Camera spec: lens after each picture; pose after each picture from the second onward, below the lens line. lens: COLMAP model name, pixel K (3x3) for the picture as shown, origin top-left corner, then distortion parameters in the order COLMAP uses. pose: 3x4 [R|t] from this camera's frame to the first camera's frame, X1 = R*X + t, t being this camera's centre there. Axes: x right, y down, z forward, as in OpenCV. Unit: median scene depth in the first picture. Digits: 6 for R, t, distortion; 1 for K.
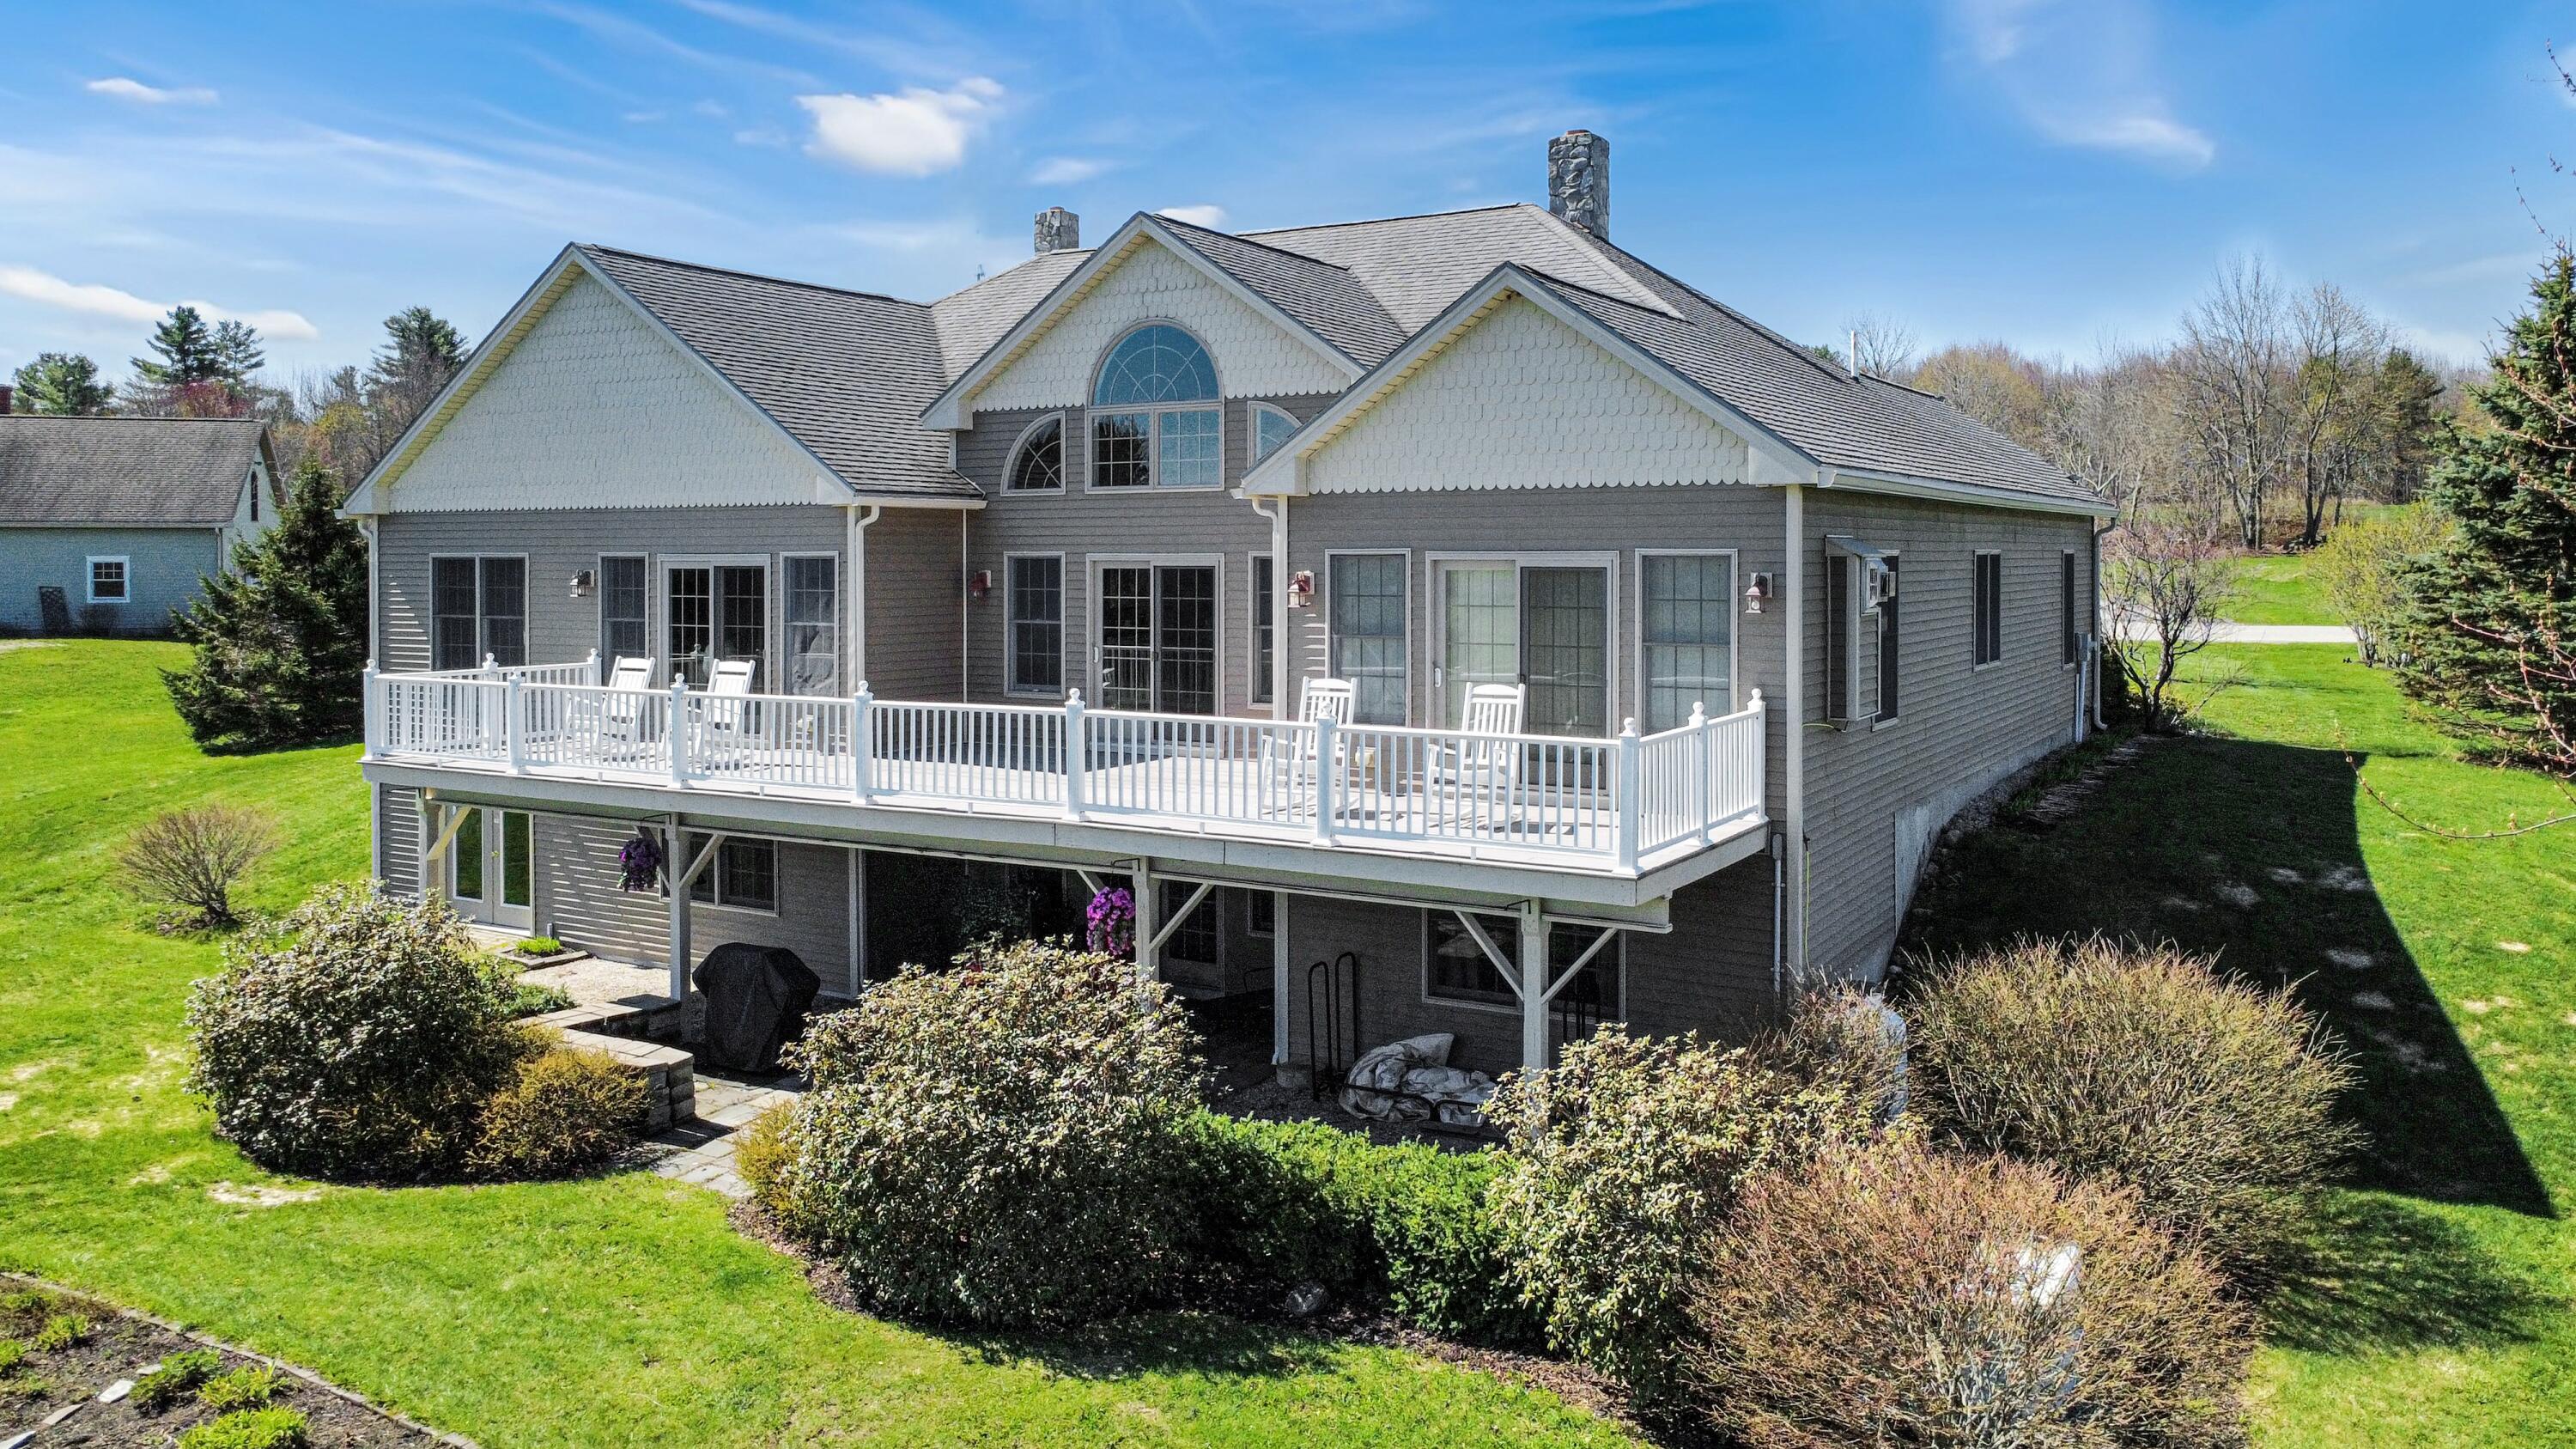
lens RADIAL K [[1849.3, 0, 1288.0], [0, 1849.3, 724.5], [0, 0, 1]] dist [-0.005509, -0.000300]
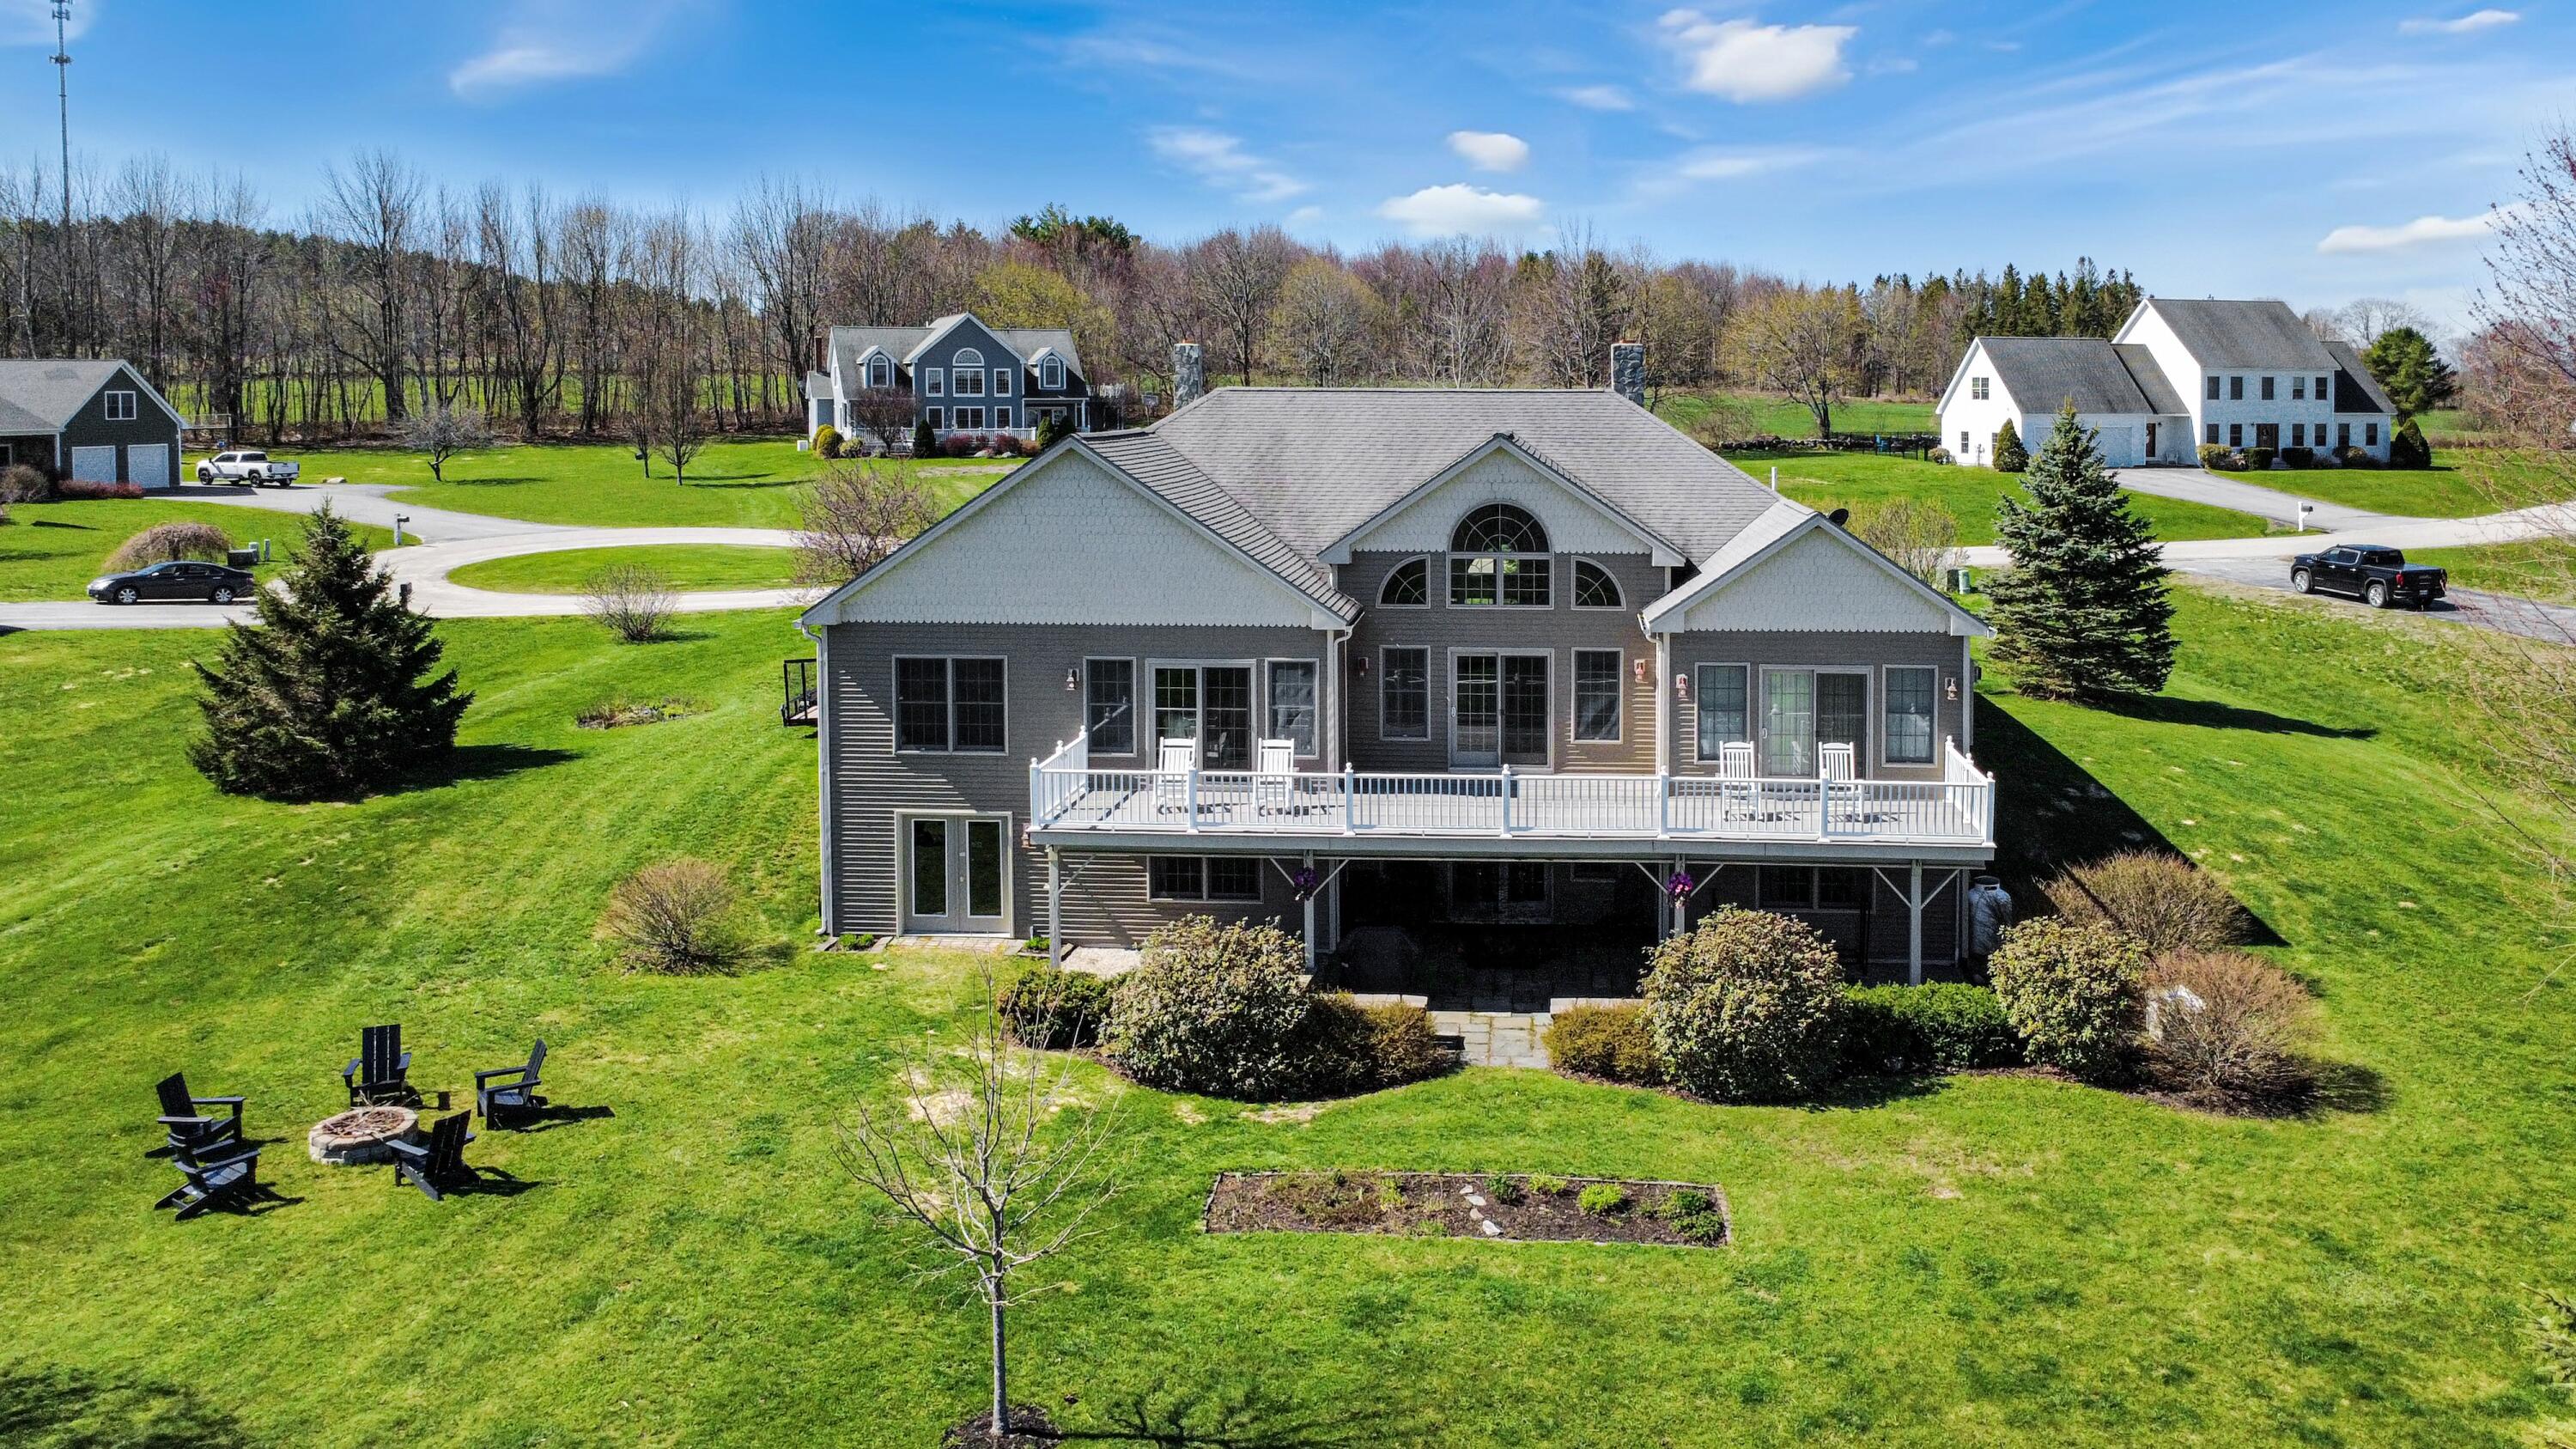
lens RADIAL K [[1849.3, 0, 1288.0], [0, 1849.3, 724.5], [0, 0, 1]] dist [-0.005509, -0.000300]
pose [[0.897643, -0.082201, 0.432990, -0.910152], [0.041074, 0.993780, 0.103512, -0.194770], [-0.438806, -0.075132, 0.895436, -0.337801]]
